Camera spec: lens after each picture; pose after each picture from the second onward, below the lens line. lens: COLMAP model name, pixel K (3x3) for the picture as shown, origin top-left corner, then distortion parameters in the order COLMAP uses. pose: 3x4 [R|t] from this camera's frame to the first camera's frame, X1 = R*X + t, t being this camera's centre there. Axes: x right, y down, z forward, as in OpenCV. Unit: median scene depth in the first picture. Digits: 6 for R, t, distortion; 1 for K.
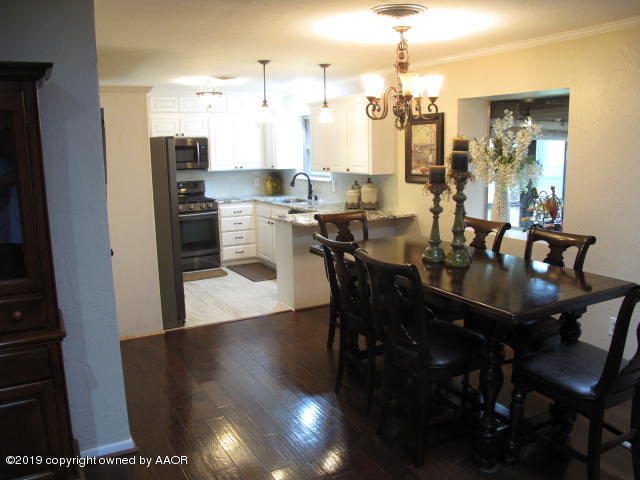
lens RADIAL K [[545.8, 0, 319.0], [0, 545.8, 237.6], [0, 0, 1]] dist [-0.125222, 0.046656]
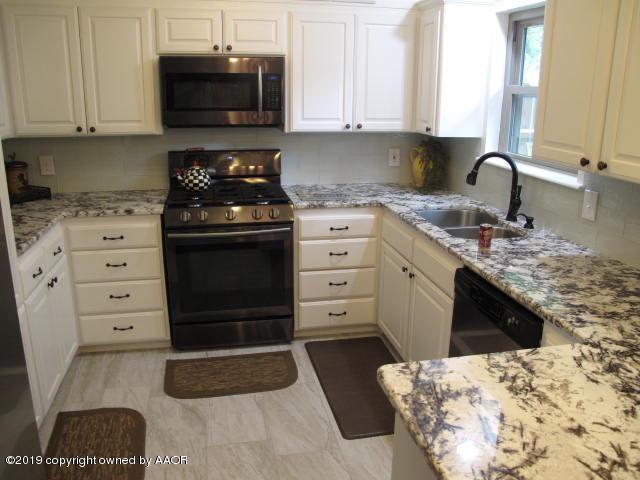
lens RADIAL K [[545.8, 0, 323.4], [0, 545.8, 239.3], [0, 0, 1]] dist [-0.125222, 0.046656]
pose [[0.957237, 0.110251, -0.267472, -0.041260], [-0.079834, 0.989305, 0.122077, -0.092369], [0.278070, -0.095503, 0.955801, 0.570089]]
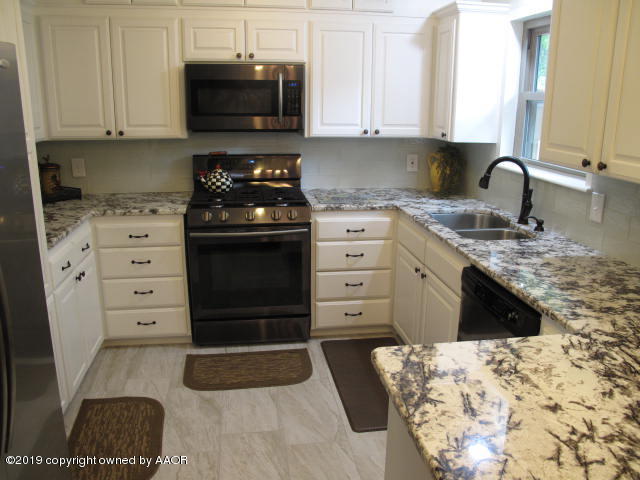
lens RADIAL K [[545.8, 0, 323.3], [0, 545.8, 243.0], [0, 0, 1]] dist [-0.125222, 0.046656]
pose [[0.939723, 0.119998, -0.320189, -0.026424], [-0.087474, 0.989605, 0.114150, -0.087281], [0.330558, -0.079261, 0.940451, 0.559485]]
